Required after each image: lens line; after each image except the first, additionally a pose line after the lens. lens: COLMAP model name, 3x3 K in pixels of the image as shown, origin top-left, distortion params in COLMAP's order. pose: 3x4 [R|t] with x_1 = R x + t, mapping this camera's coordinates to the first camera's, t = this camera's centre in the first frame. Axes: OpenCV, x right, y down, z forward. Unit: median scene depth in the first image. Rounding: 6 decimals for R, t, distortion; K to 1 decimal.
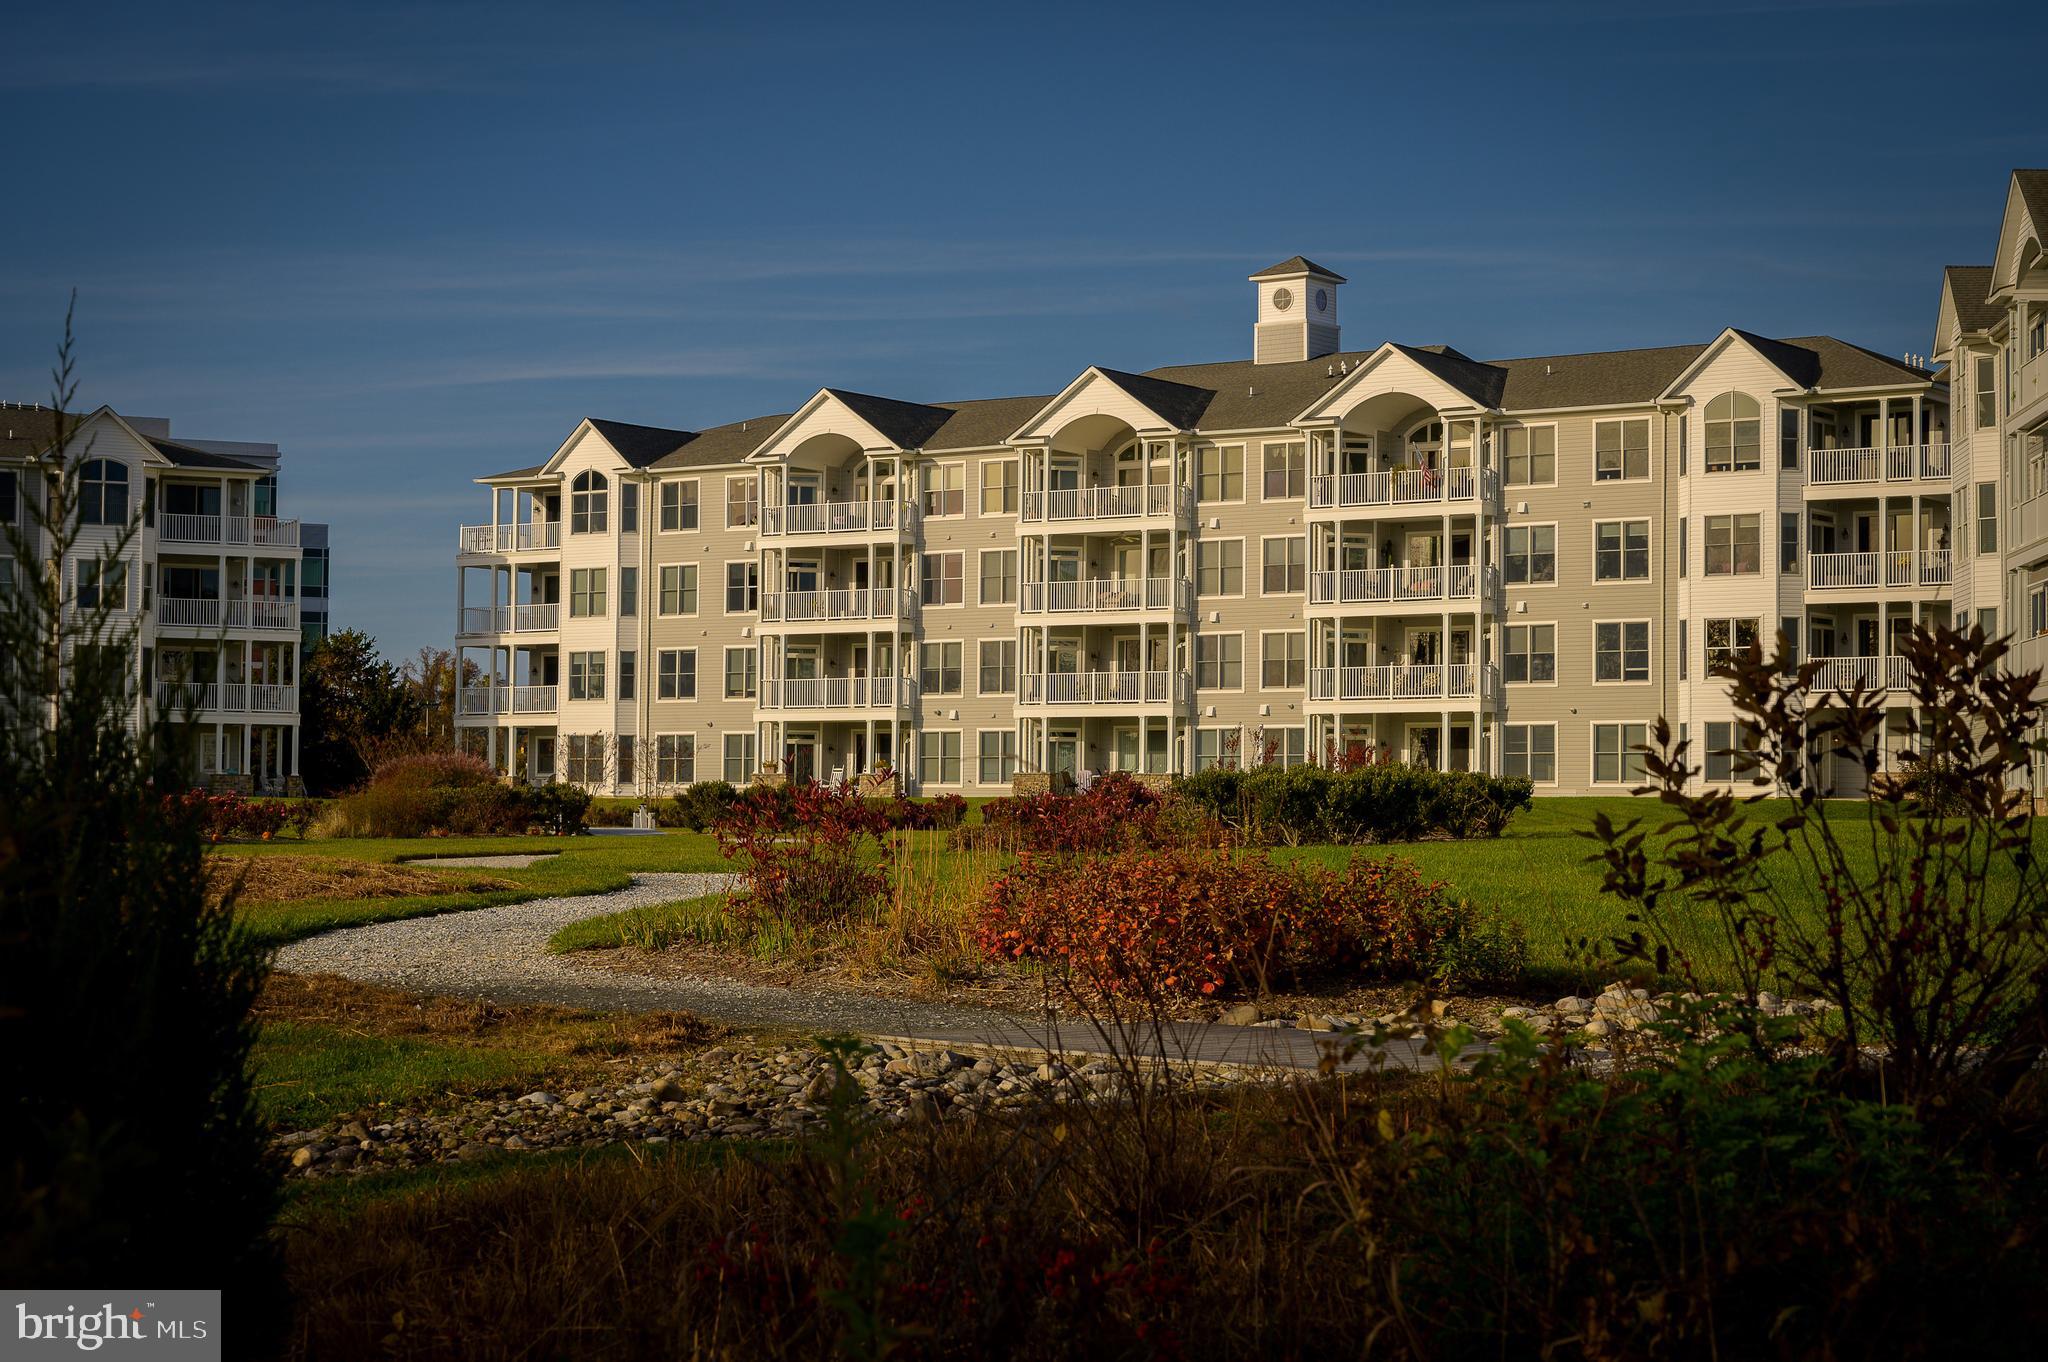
lens RADIAL K [[3515.5, 0, 1024.0], [0, 3515.5, 682.1], [0, 0, 1]] dist [0.042503, 0.000000]
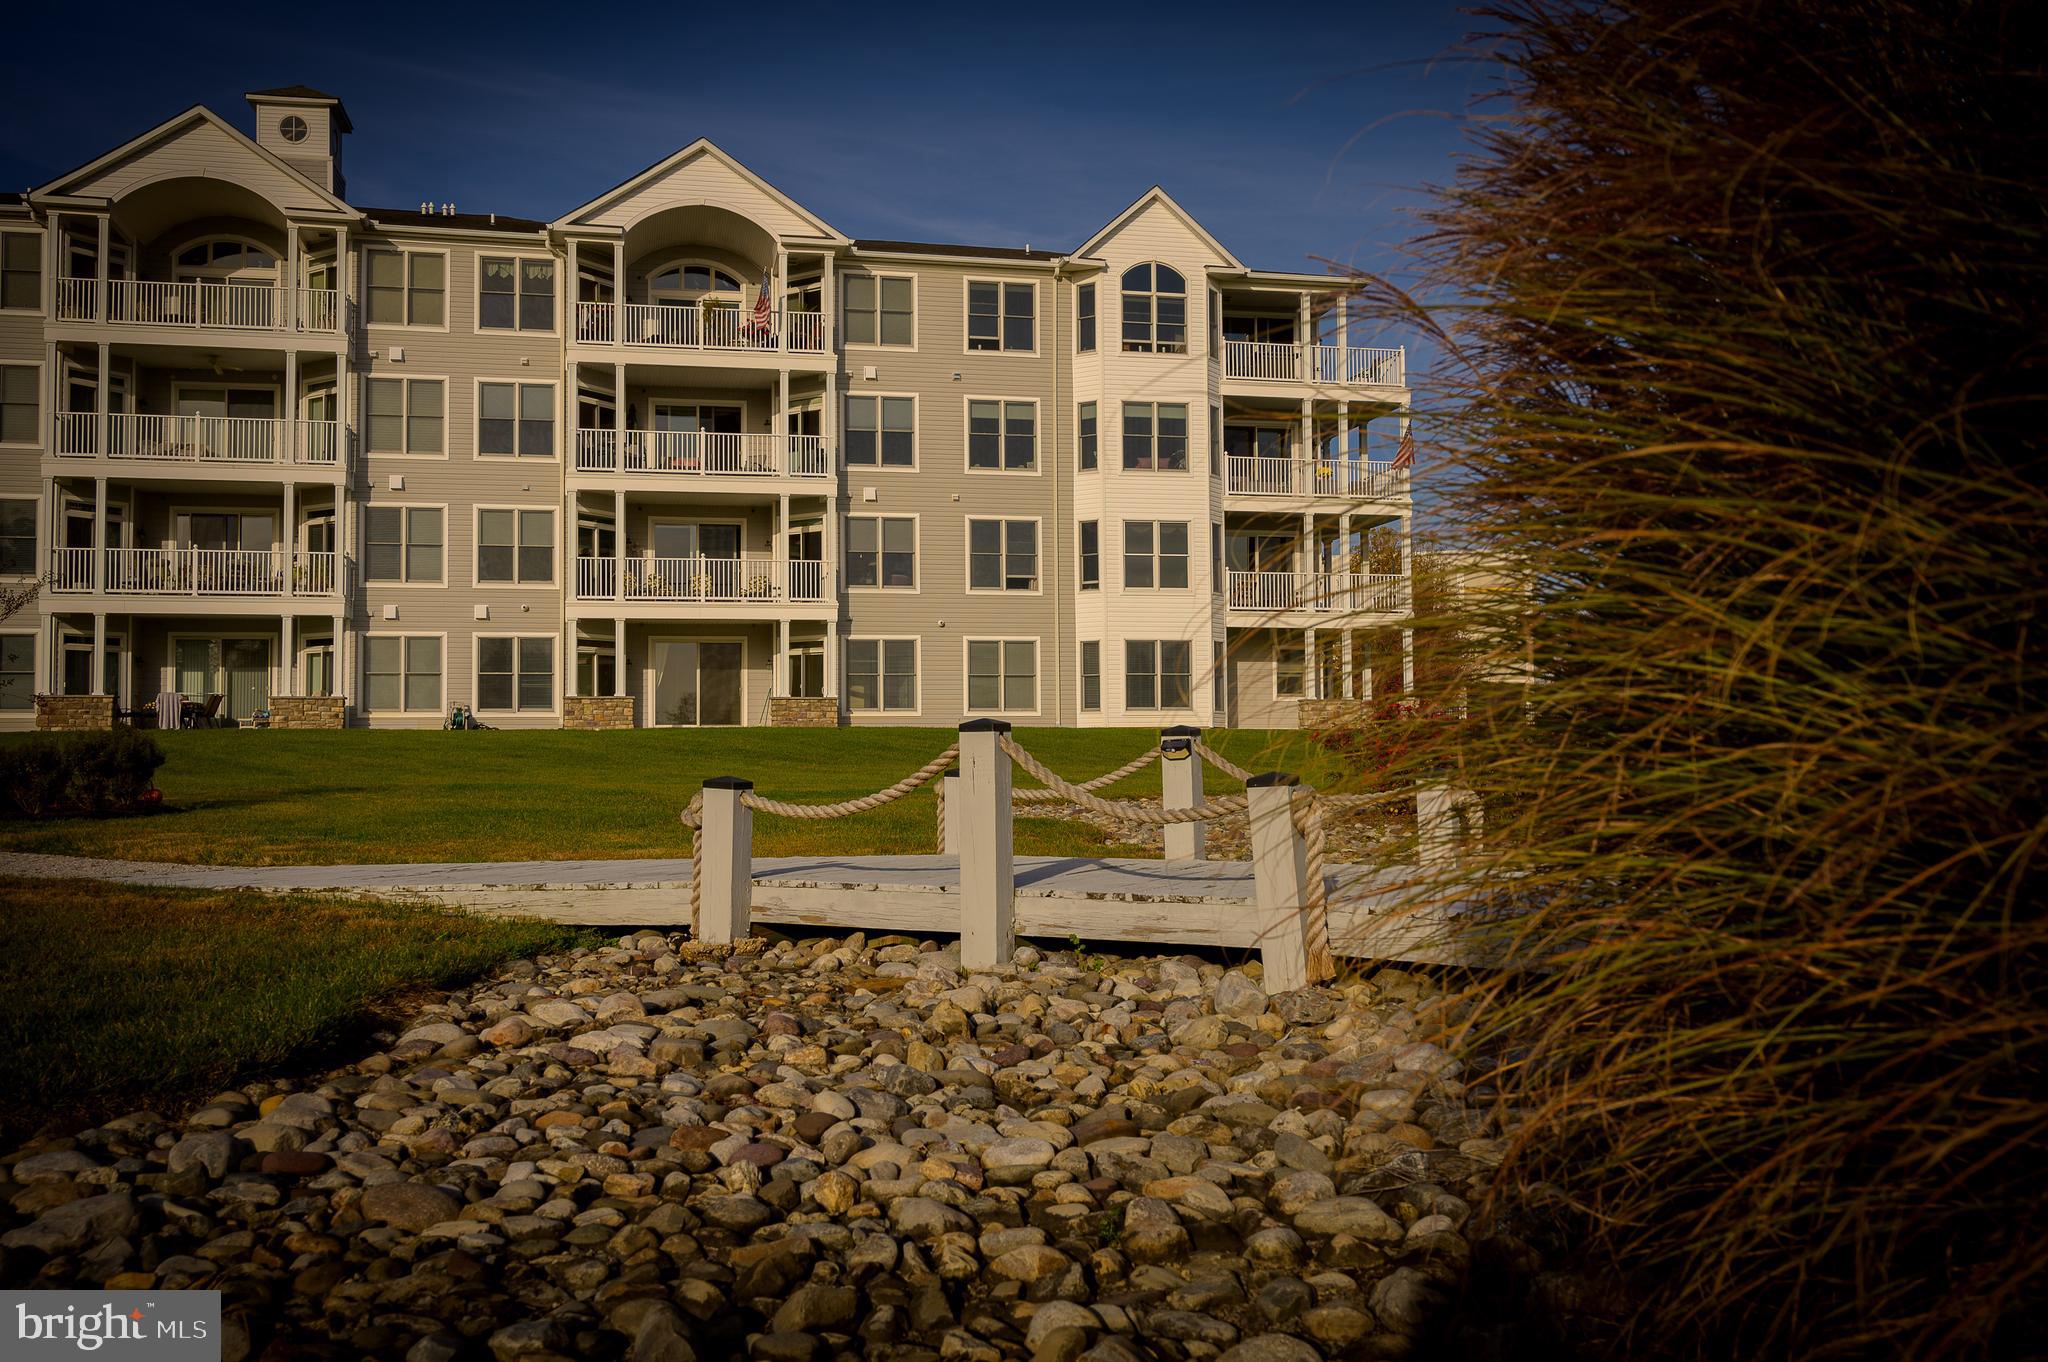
lens RADIAL K [[1709.0, 0, 1025.9], [0, 1709.0, 683.6], [0, 0, 1]] dist [-0.006963, -0.001750]
pose [[0.680117, 0.007472, 0.733066, -0.125006], [-0.023204, 0.999666, 0.011338, 0.017316], [-0.732736, -0.024721, 0.680063, 0.710217]]
